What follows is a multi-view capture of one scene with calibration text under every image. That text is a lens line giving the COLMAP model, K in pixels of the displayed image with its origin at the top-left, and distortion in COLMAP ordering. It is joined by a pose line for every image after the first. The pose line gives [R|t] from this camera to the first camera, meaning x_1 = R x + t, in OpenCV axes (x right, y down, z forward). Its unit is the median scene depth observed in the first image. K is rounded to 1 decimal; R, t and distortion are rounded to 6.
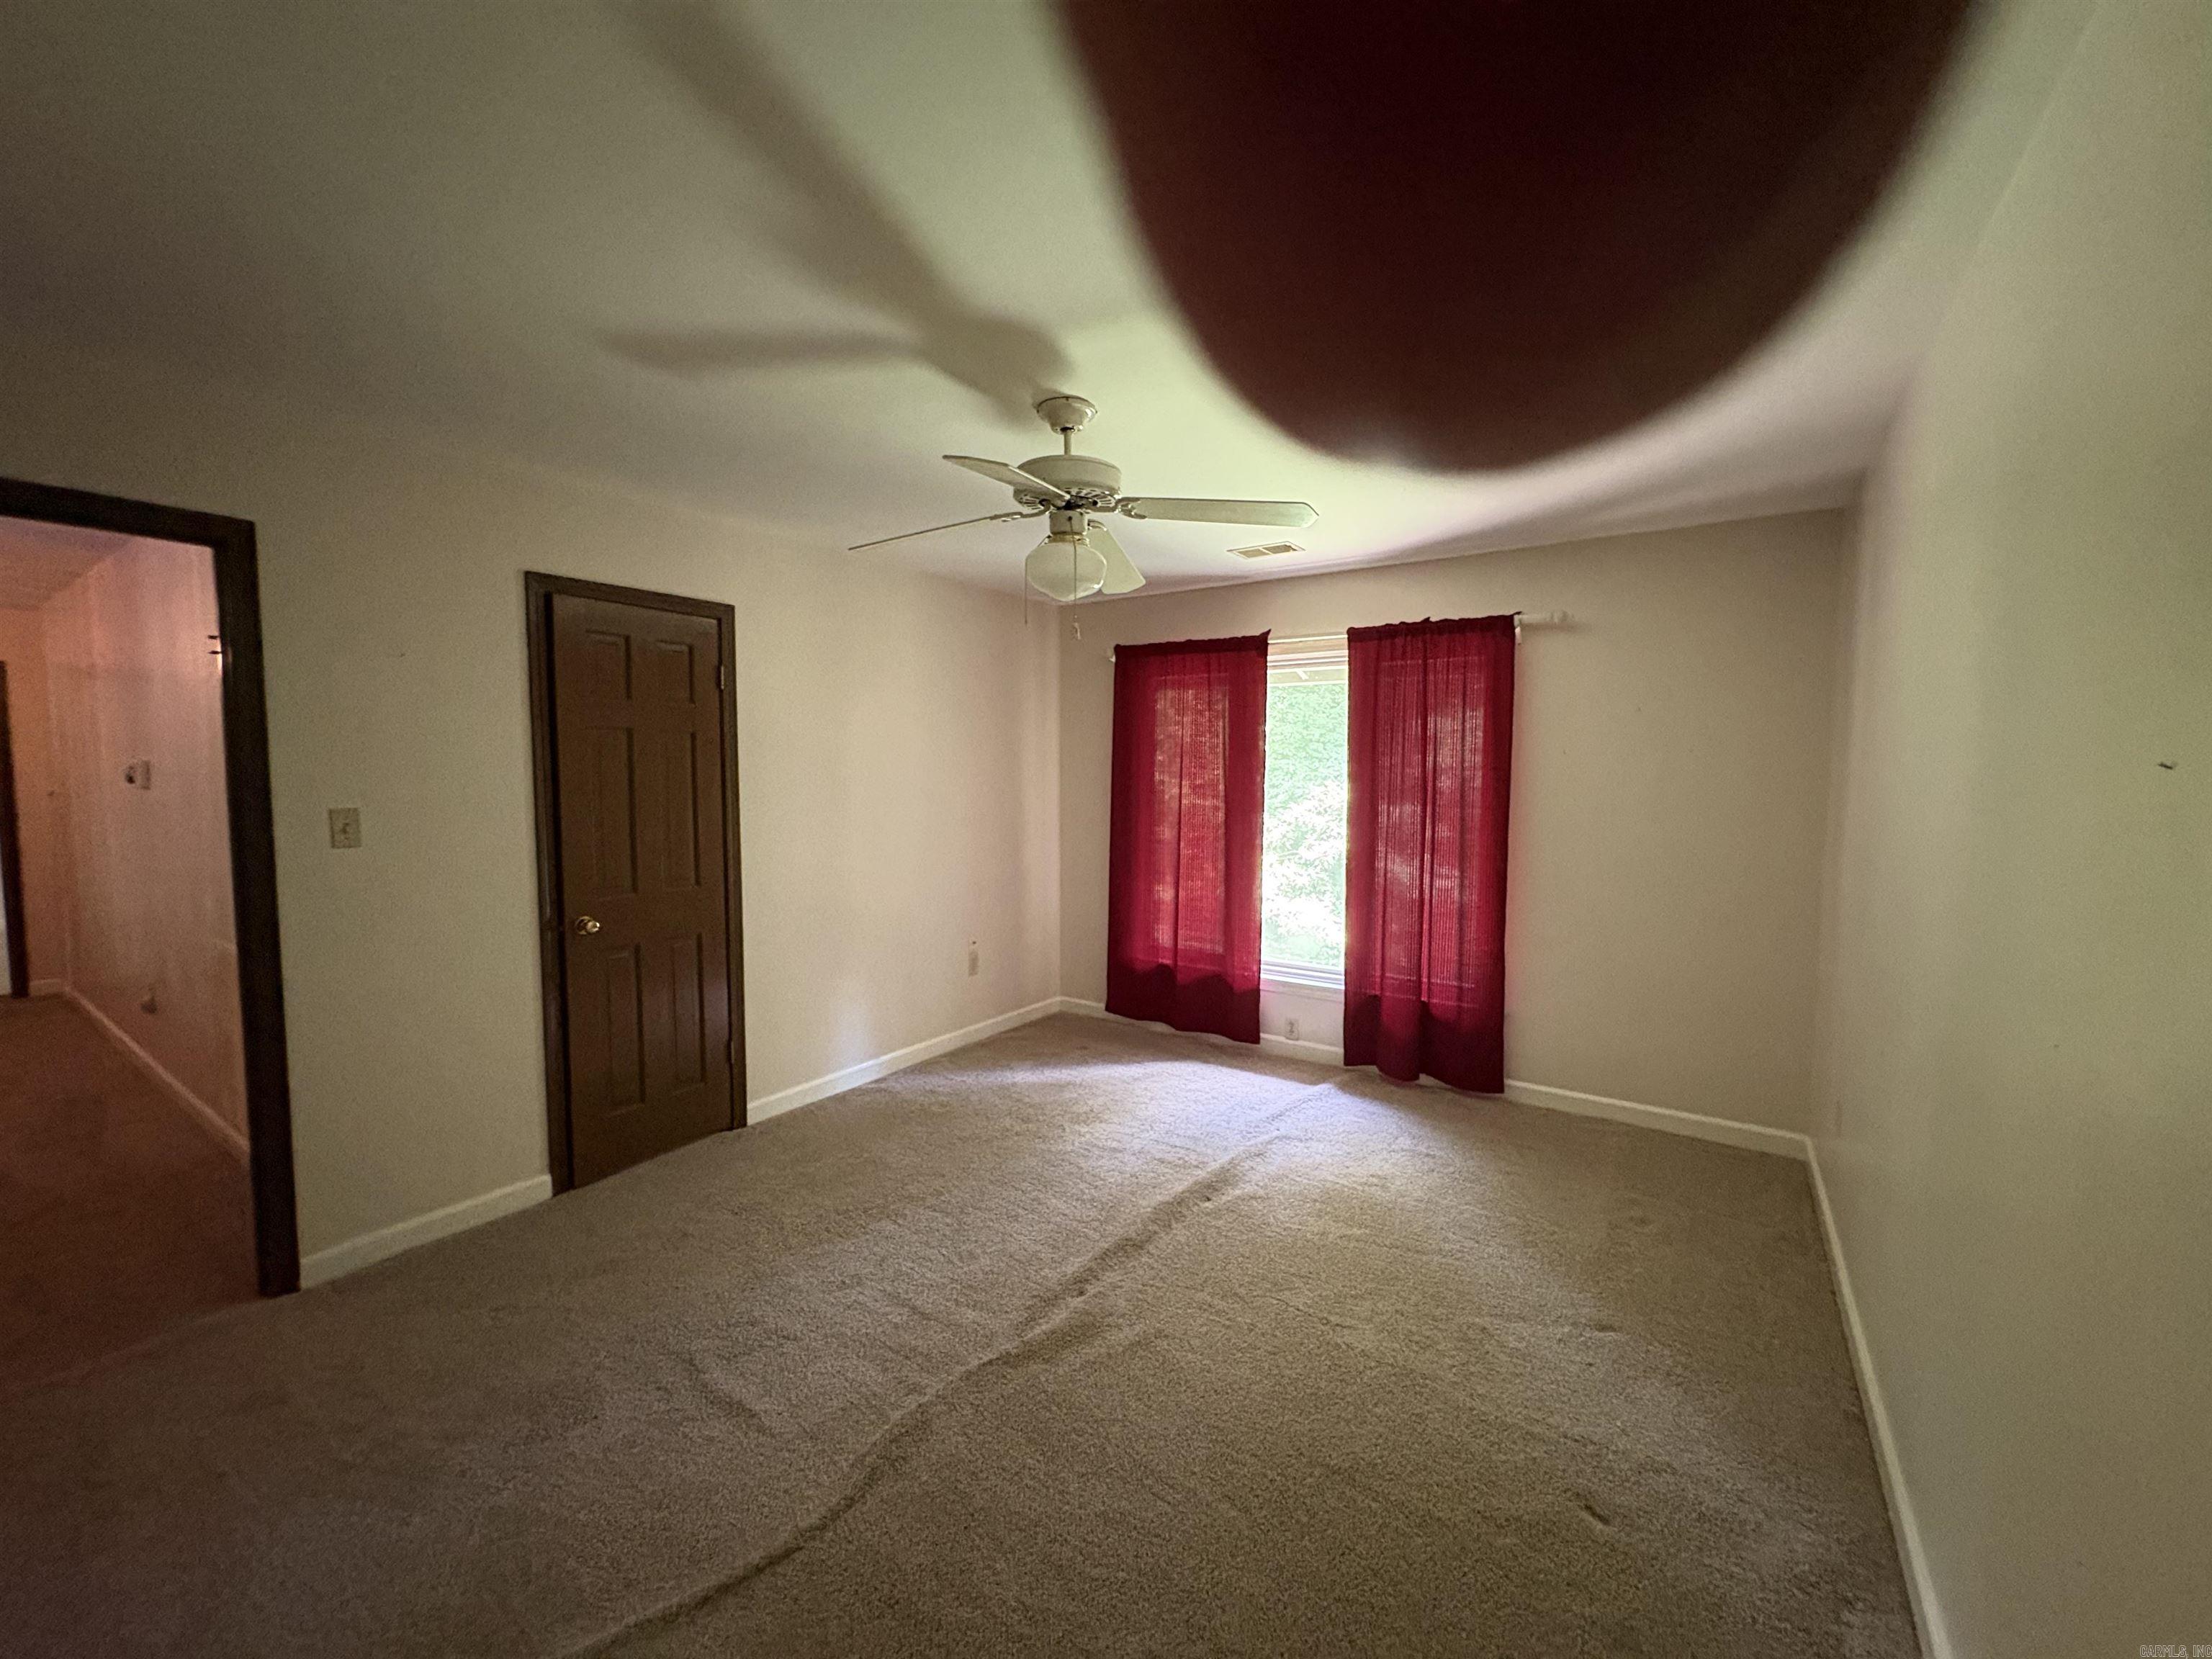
lens RADIAL K [[876.8, 0, 1108.3], [0, 876.8, 822.2], [0, 0, 1]] dist [-0.009676, 0.000763]
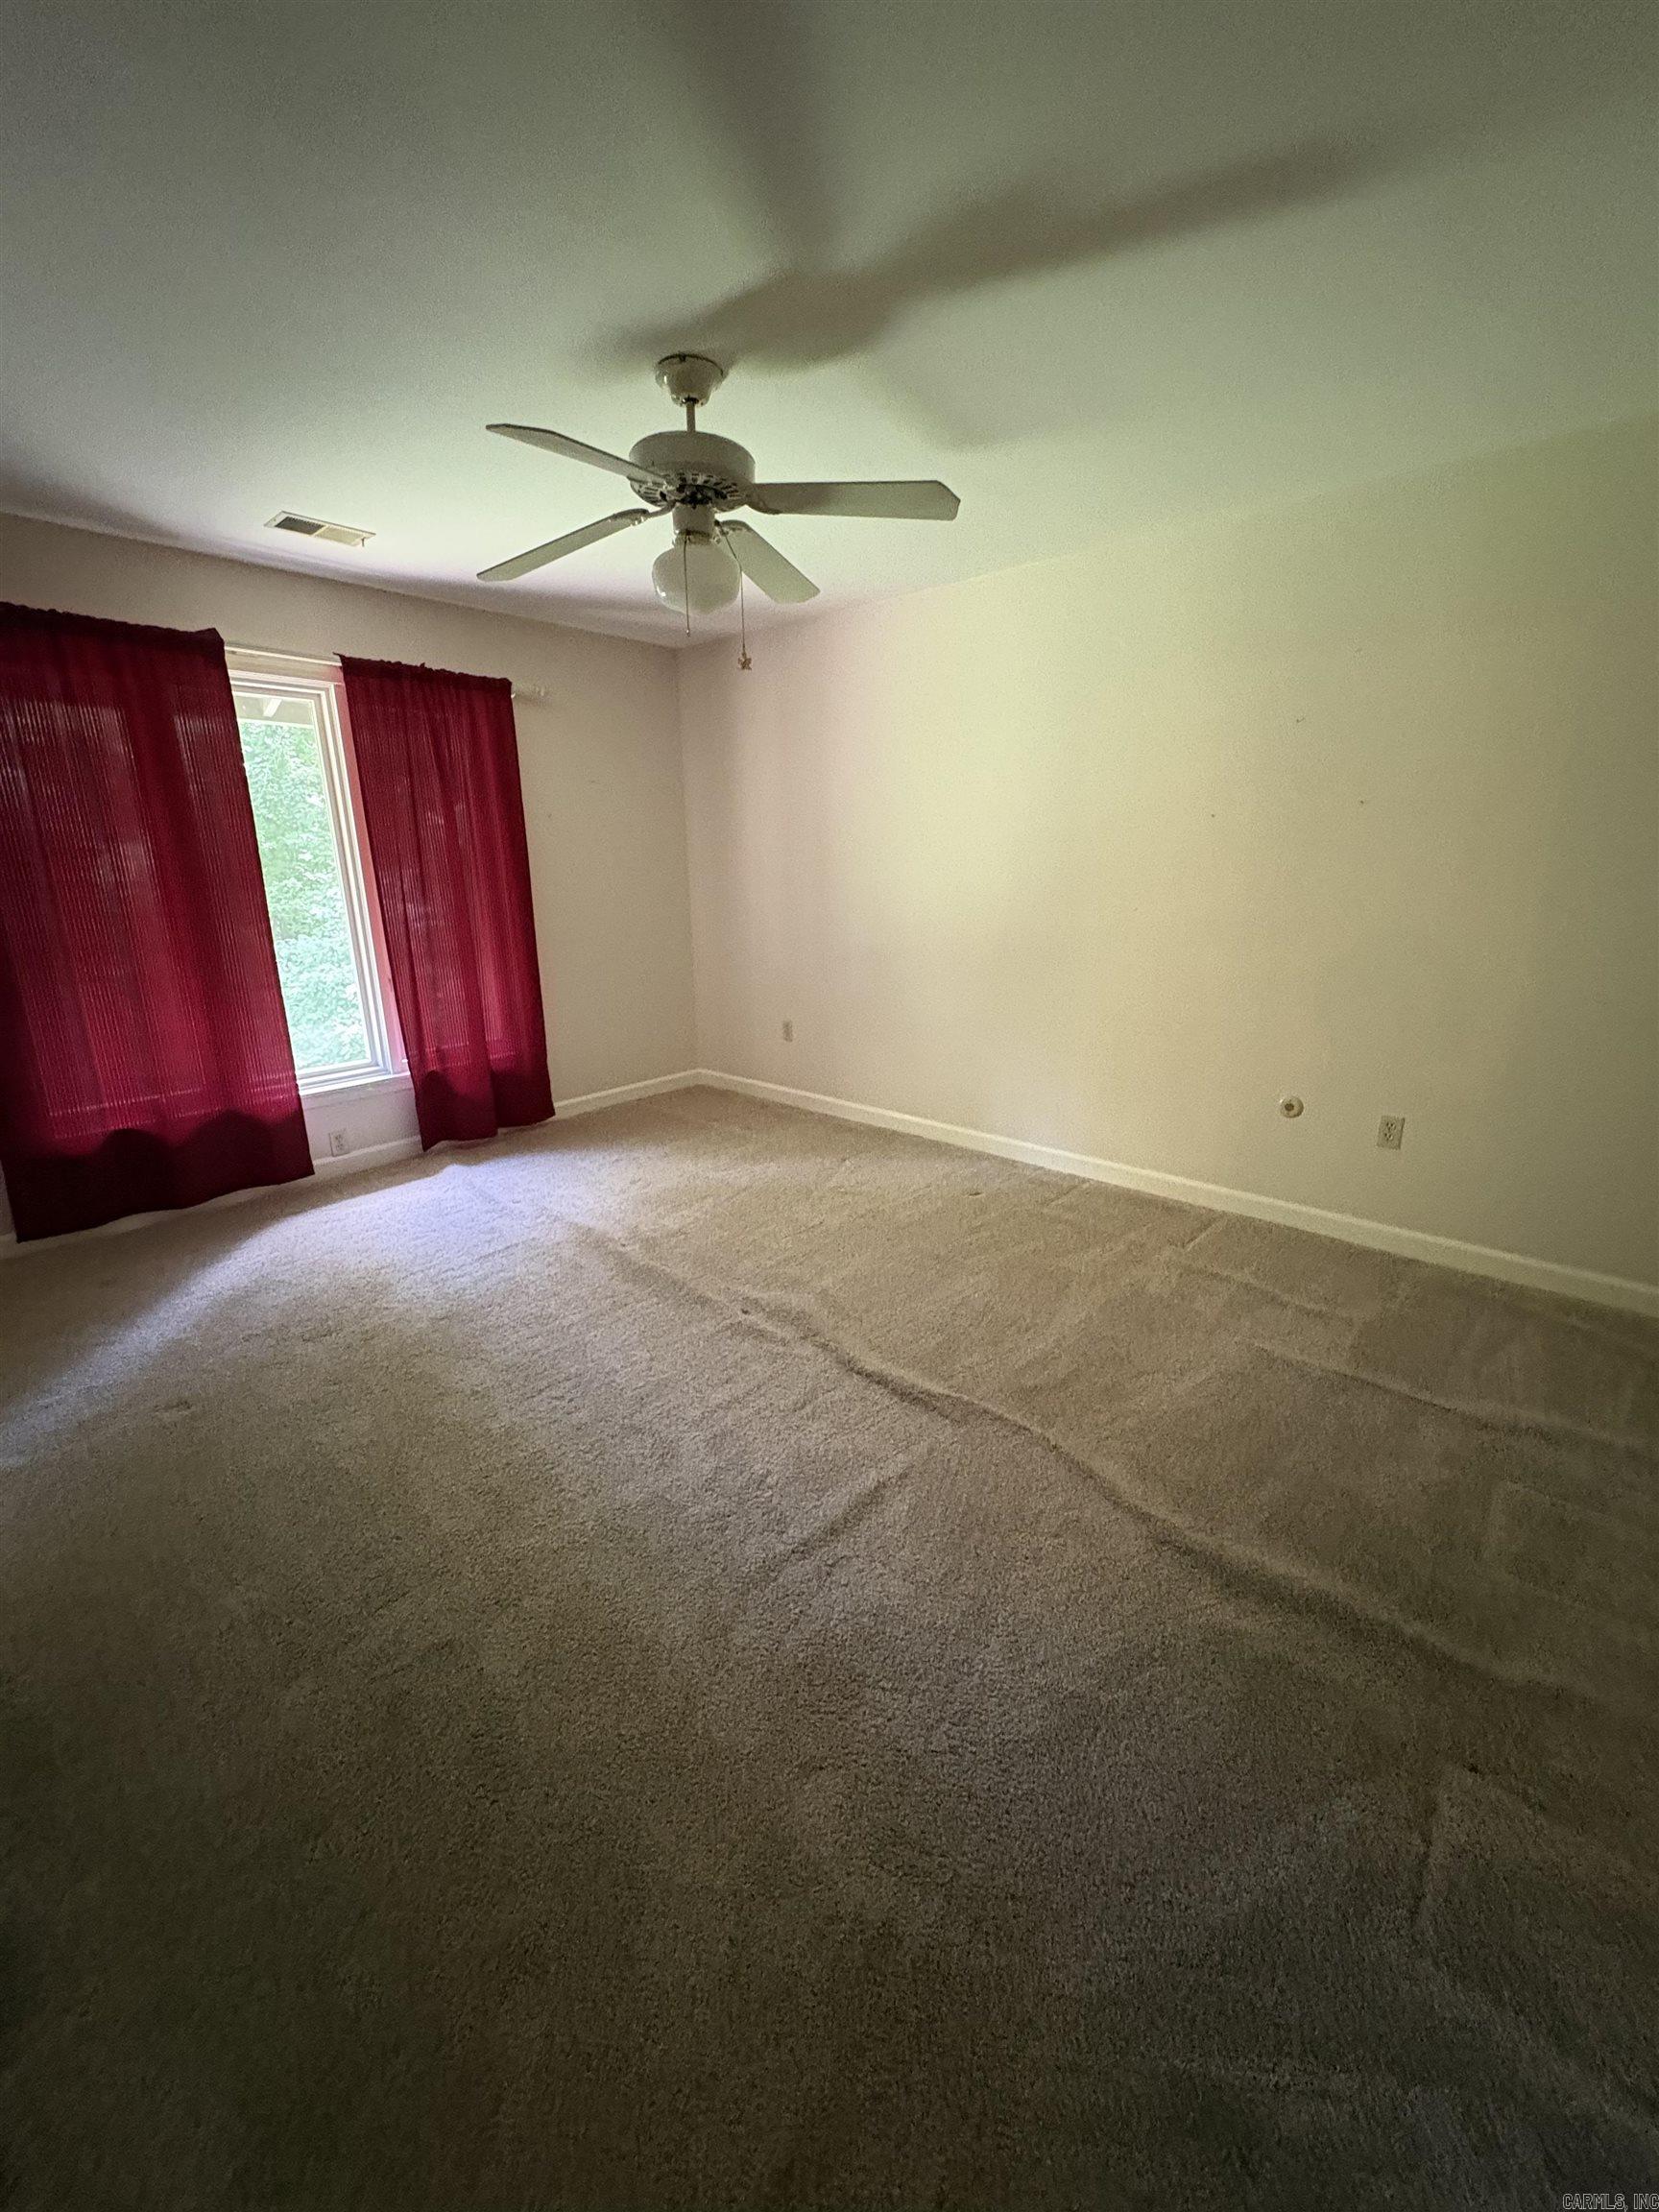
lens RADIAL K [[876.8, 0, 828.2], [0, 876.8, 1109.0], [0, 0, 1]] dist [-0.009676, 0.000763]
pose [[0.125475, -0.287765, 0.949446, -0.580666], [0.065934, 0.957312, 0.281435, -0.009058], [-0.989903, 0.027287, 0.139092, 0.424234]]
